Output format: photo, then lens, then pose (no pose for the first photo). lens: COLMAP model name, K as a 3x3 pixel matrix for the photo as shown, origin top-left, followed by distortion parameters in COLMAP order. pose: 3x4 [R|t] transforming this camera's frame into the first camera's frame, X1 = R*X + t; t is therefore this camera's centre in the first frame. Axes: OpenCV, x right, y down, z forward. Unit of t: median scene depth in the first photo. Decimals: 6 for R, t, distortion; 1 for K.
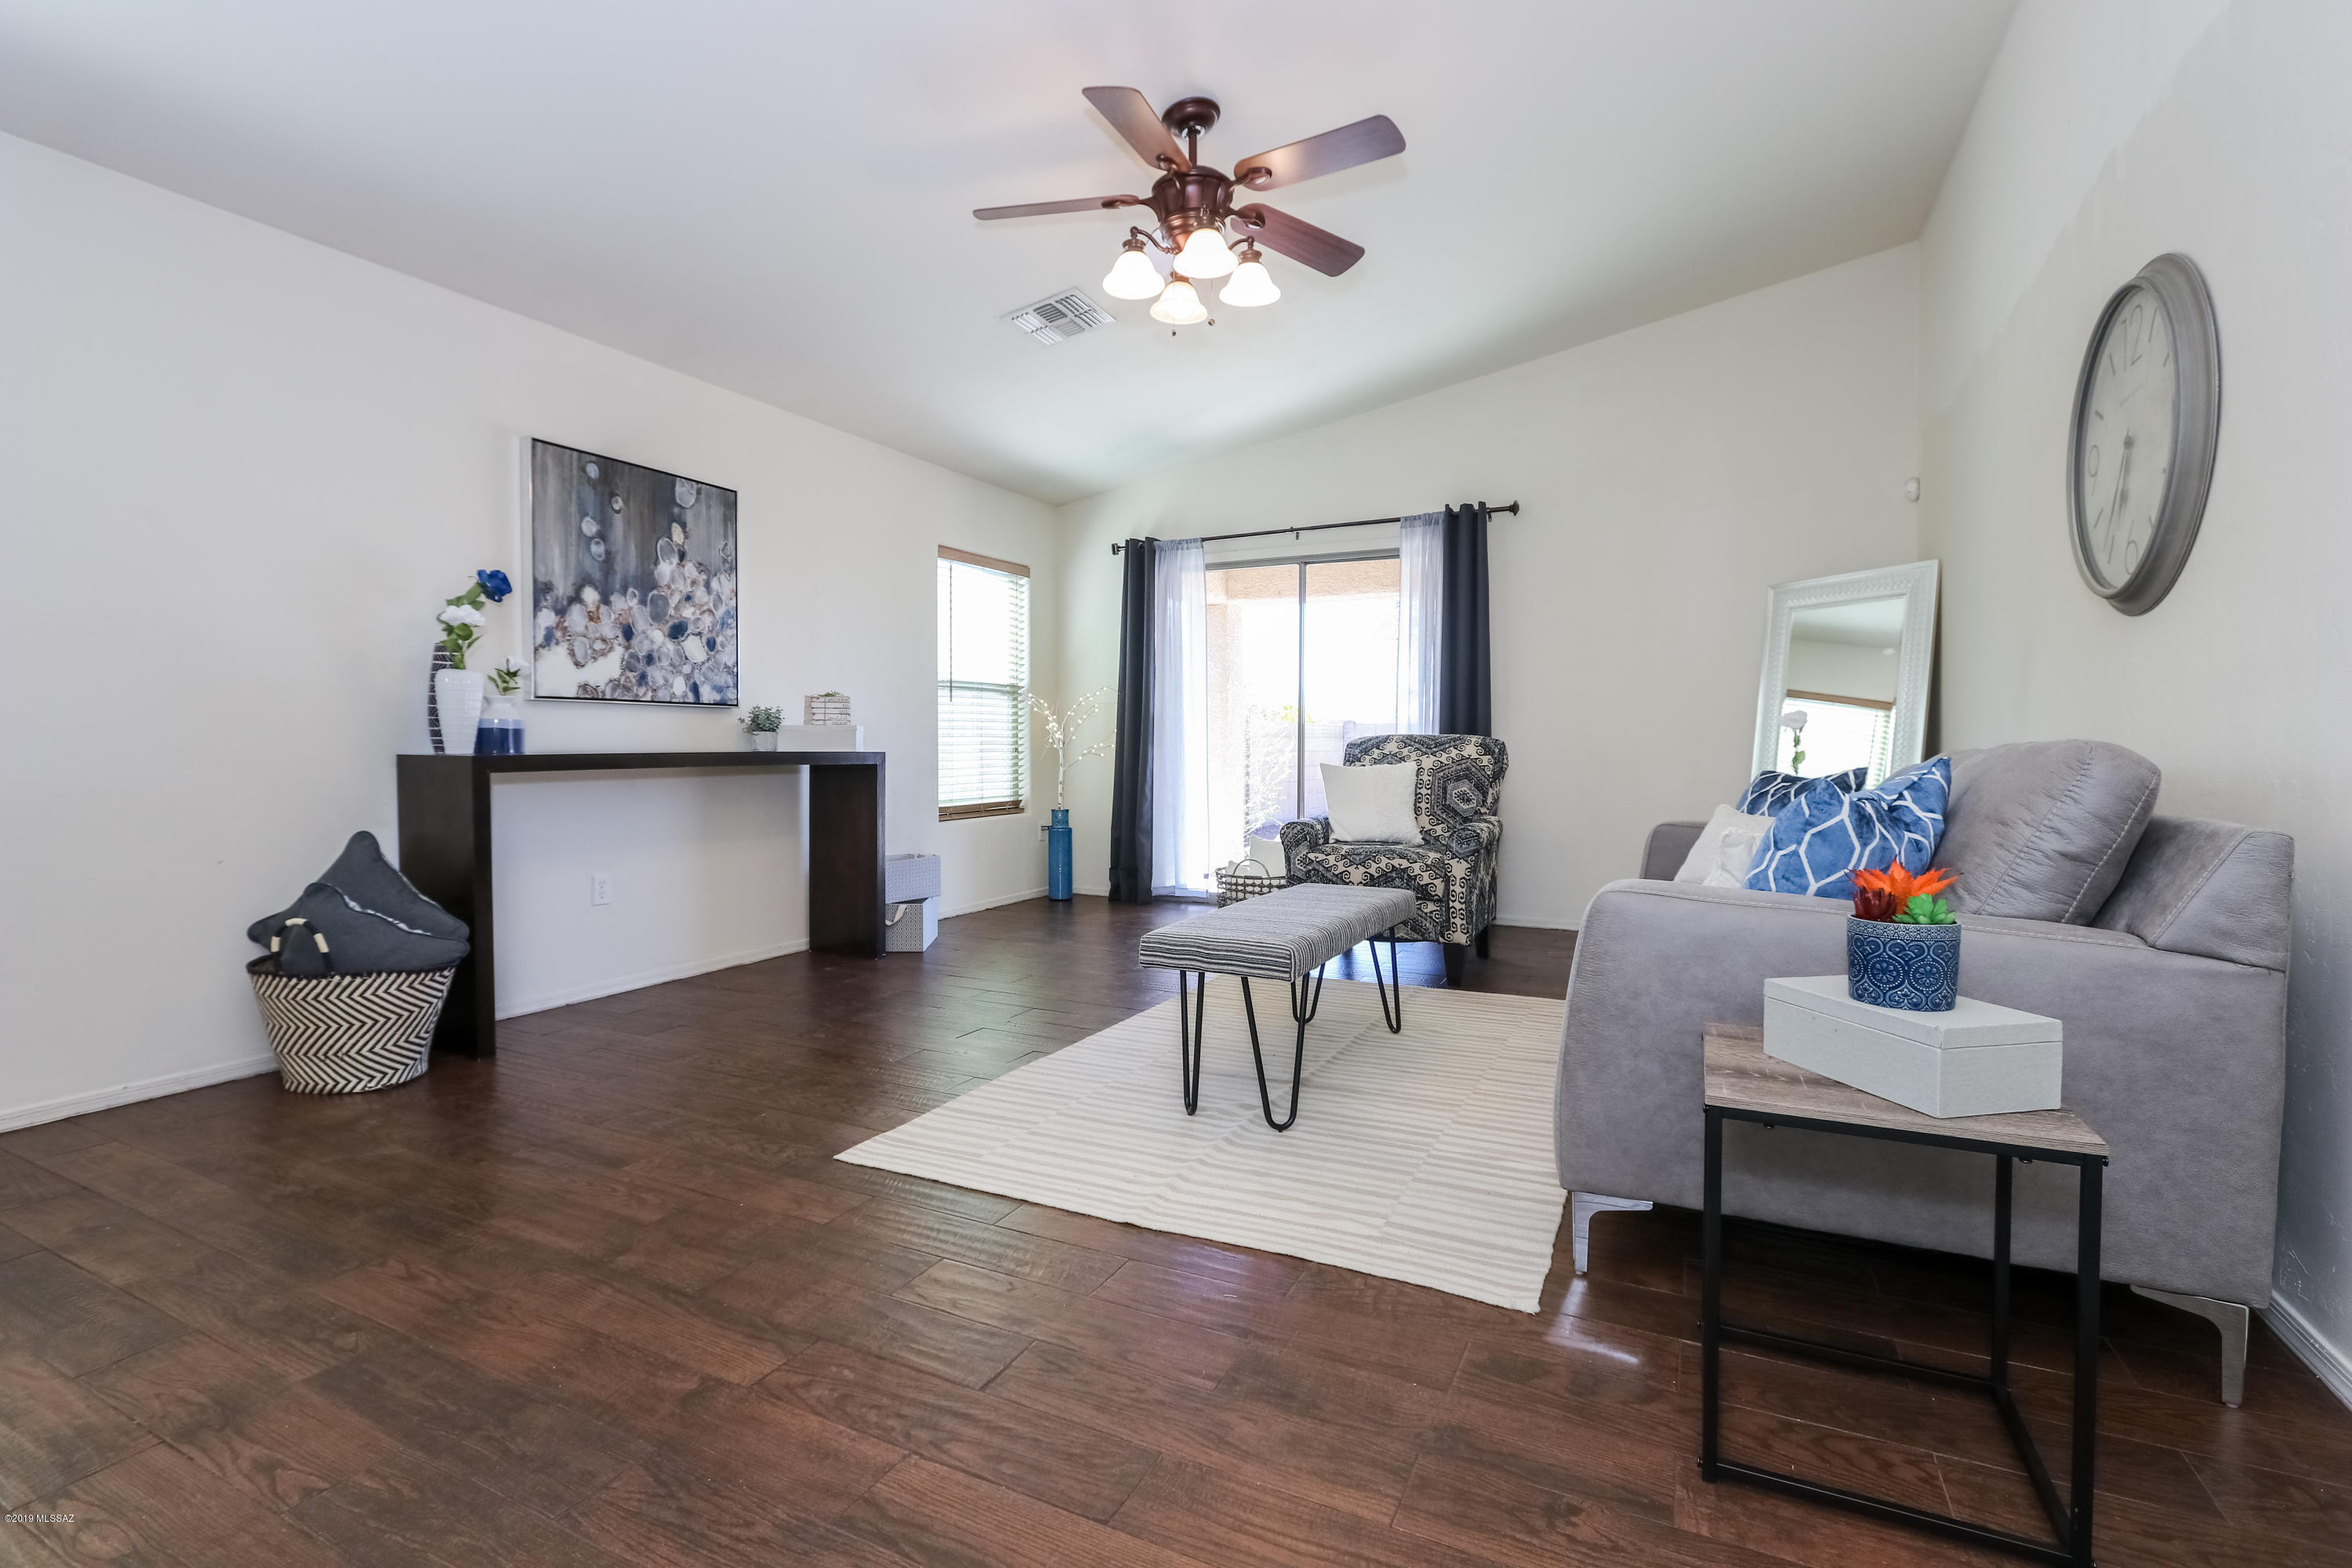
lens RADIAL K [[1086.8, 0, 1135.0], [0, 1086.8, 769.8], [0, 0, 1]] dist [-0.022534, 0.004883]
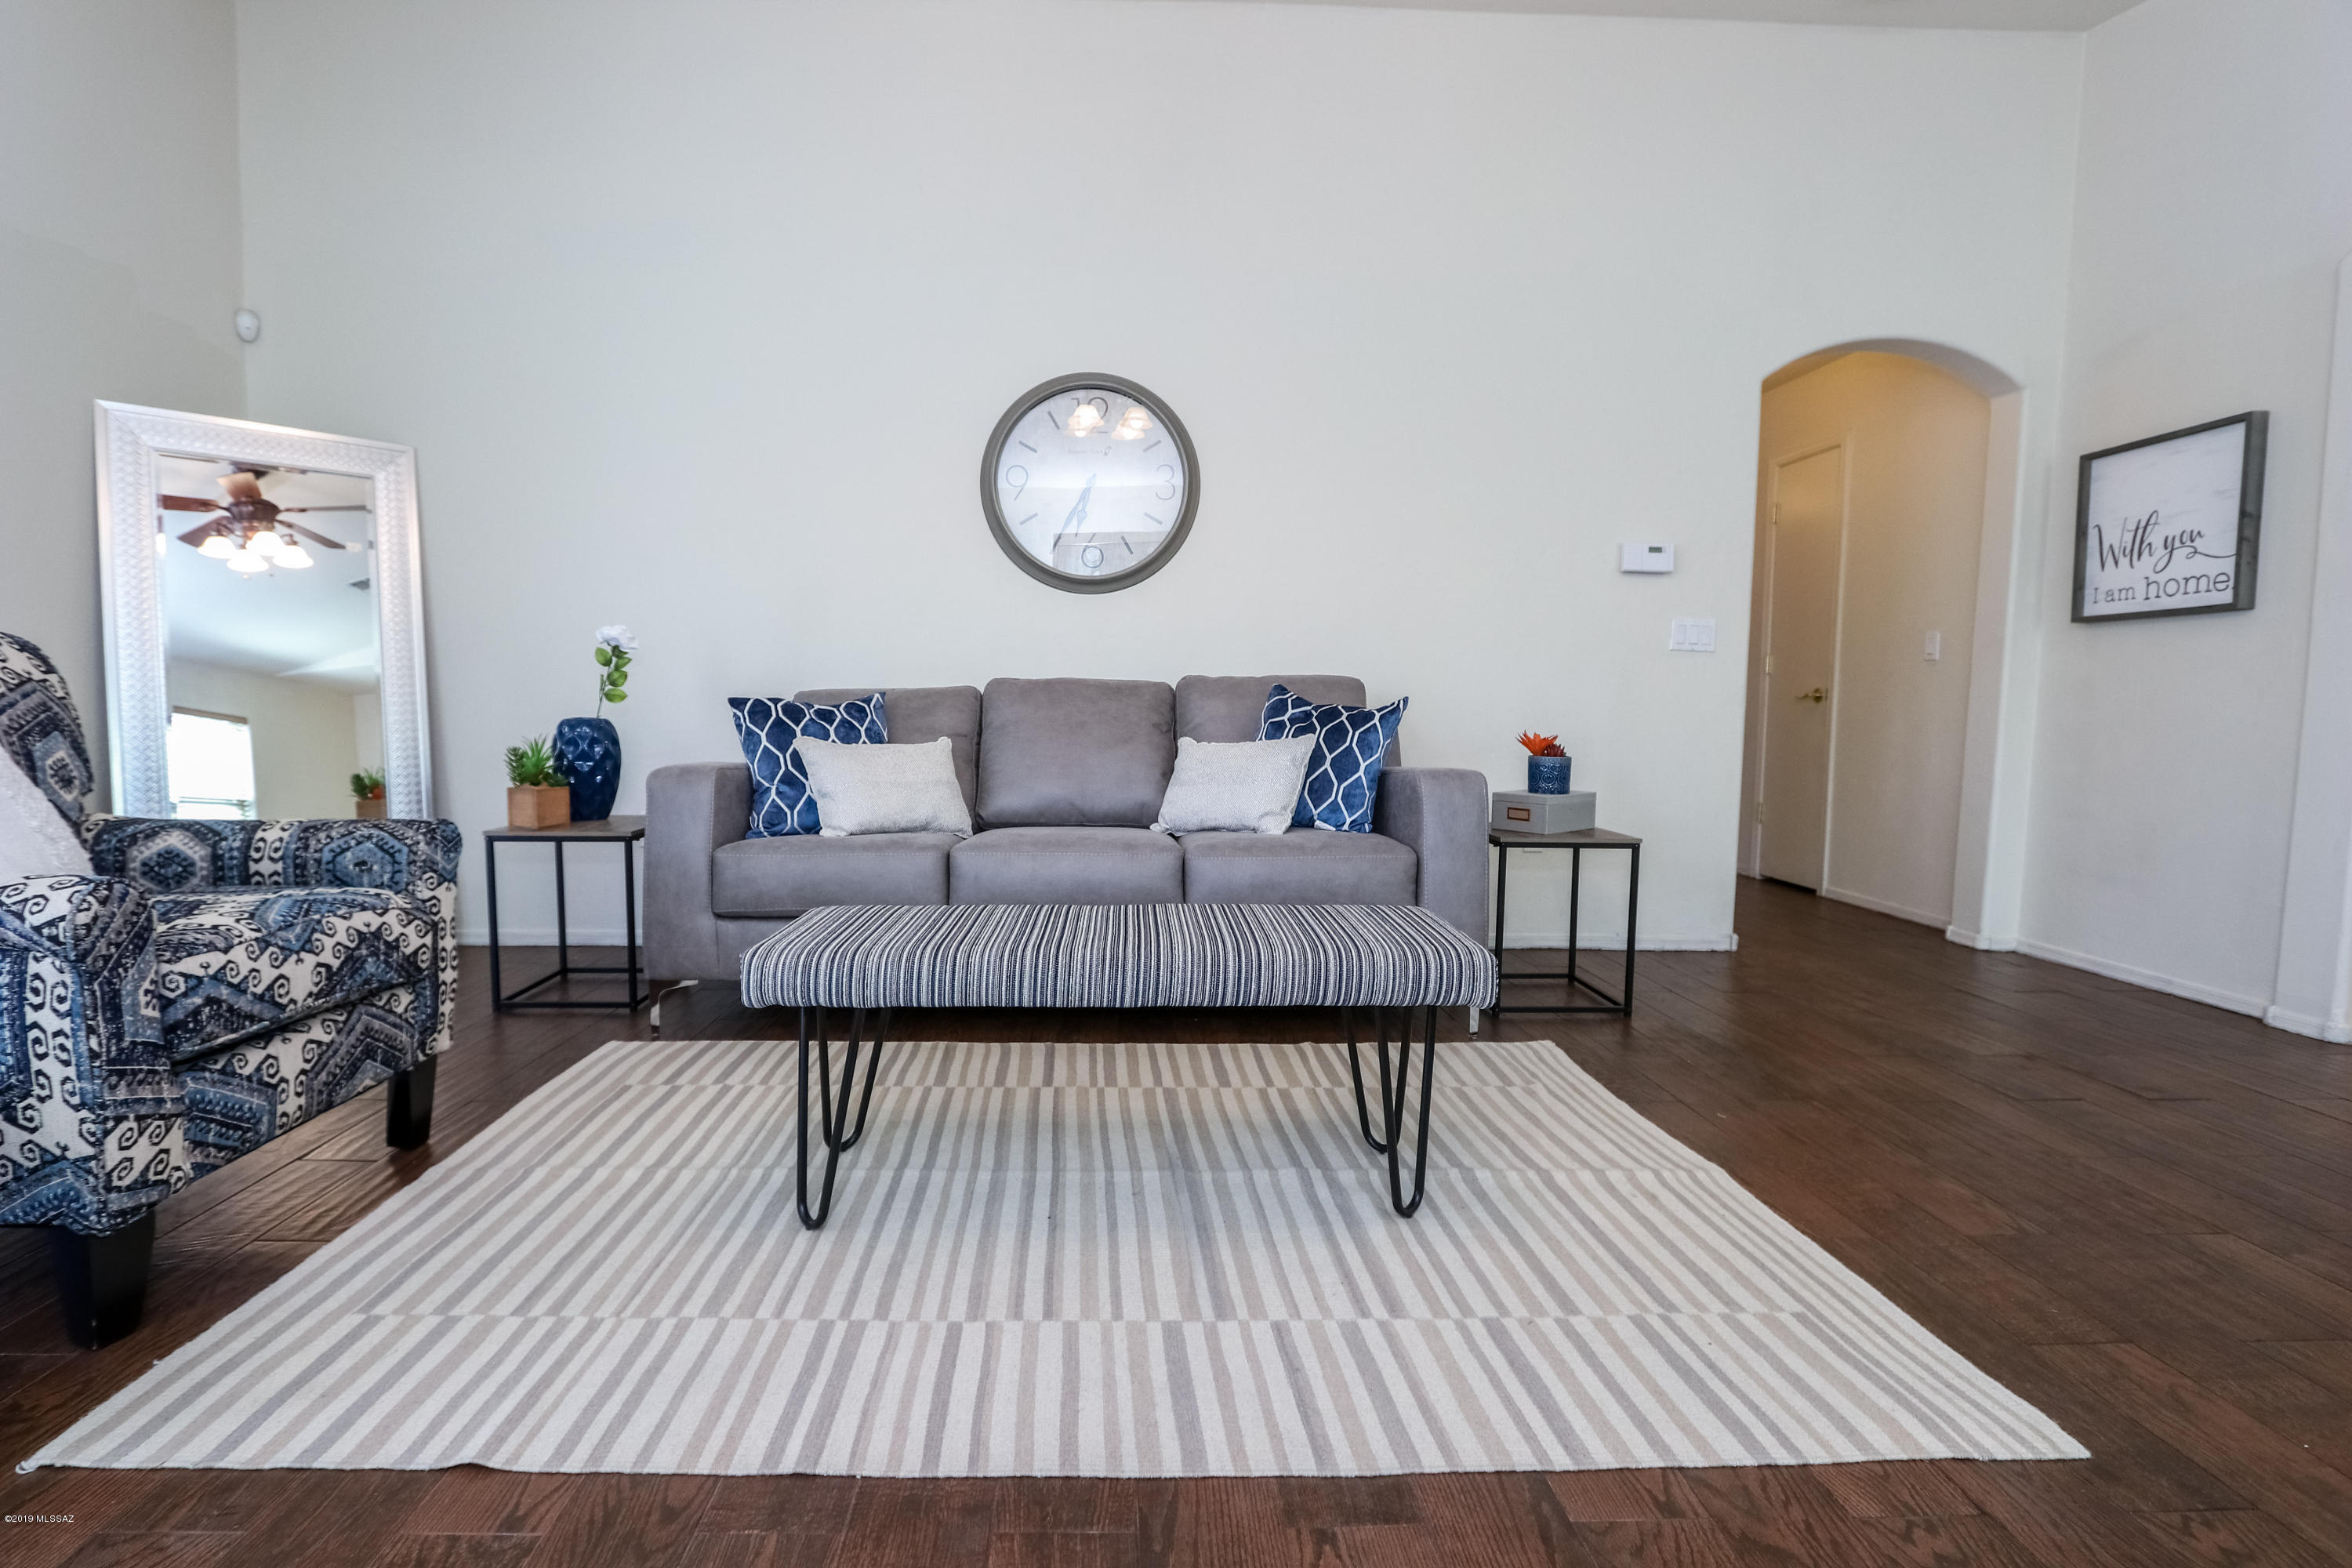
lens RADIAL K [[1086.8, 0, 1135.0], [0, 1086.8, 769.8], [0, 0, 1]] dist [-0.022534, 0.004883]
pose [[-0.489876, -0.062981, 0.869514, -0.280140], [0.008637, 0.996988, 0.077080, -0.004525], [-0.871749, 0.045270, -0.487856, 0.959986]]
